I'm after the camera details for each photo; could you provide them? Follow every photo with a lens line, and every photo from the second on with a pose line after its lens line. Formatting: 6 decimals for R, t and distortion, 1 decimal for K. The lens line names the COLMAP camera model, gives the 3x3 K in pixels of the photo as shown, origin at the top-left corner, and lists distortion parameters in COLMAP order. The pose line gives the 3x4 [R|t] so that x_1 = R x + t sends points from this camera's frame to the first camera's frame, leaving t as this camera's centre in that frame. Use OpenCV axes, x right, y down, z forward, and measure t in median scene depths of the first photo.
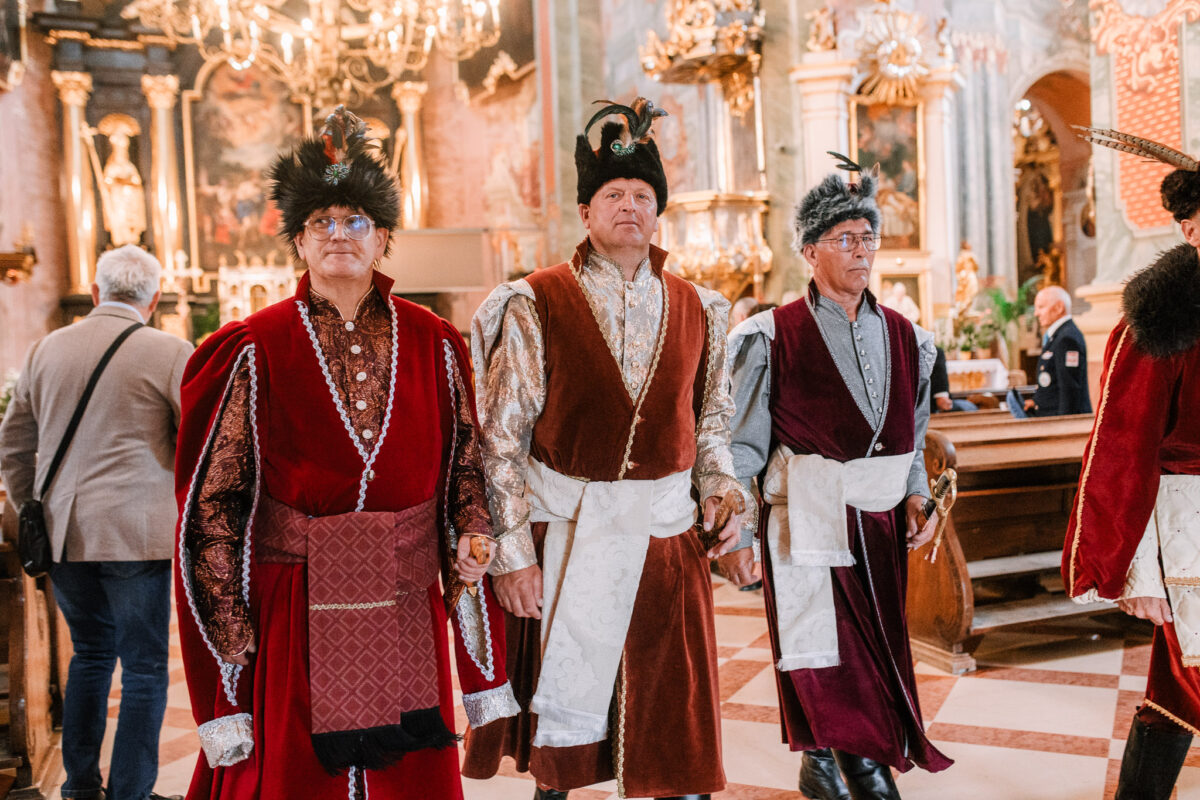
lens RADIAL K [[1171.7, 0, 593.4], [0, 1171.7, 414.5], [0, 0, 1]] dist [-0.064507, 0.102089]
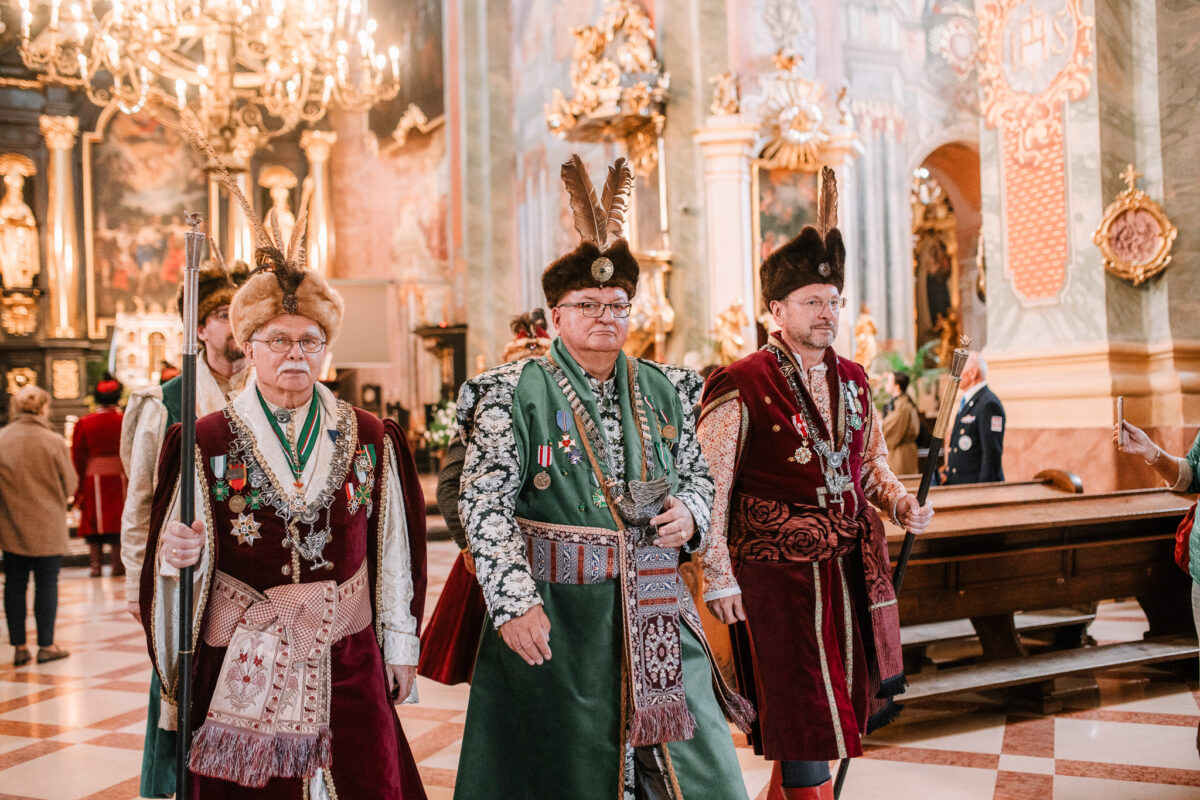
lens RADIAL K [[1171.7, 0, 593.4], [0, 1171.7, 414.5], [0, 0, 1]] dist [-0.064507, 0.102089]
pose [[0.997128, 0.015745, 0.074084, 0.011213], [-0.012387, 0.998885, -0.045561, -0.004779], [-0.074718, 0.044512, 0.996211, 0.011143]]
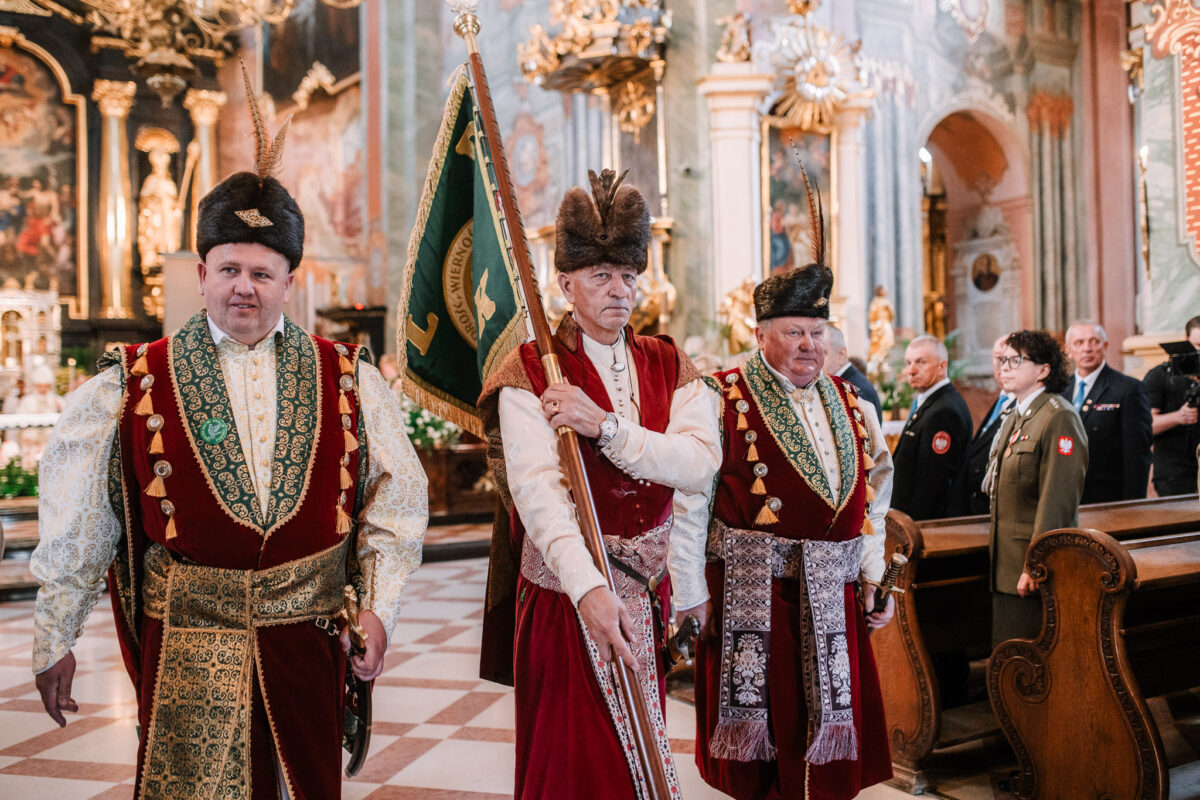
lens RADIAL K [[1151.2, 0, 593.0], [0, 1151.2, 398.8], [0, 0, 1]] dist [-0.064810, 0.100318]
pose [[0.979111, 0.025449, 0.201727, -0.072252], [-0.014073, 0.998239, -0.057626, -0.009895], [-0.202838, 0.053583, 0.977745, 0.193957]]
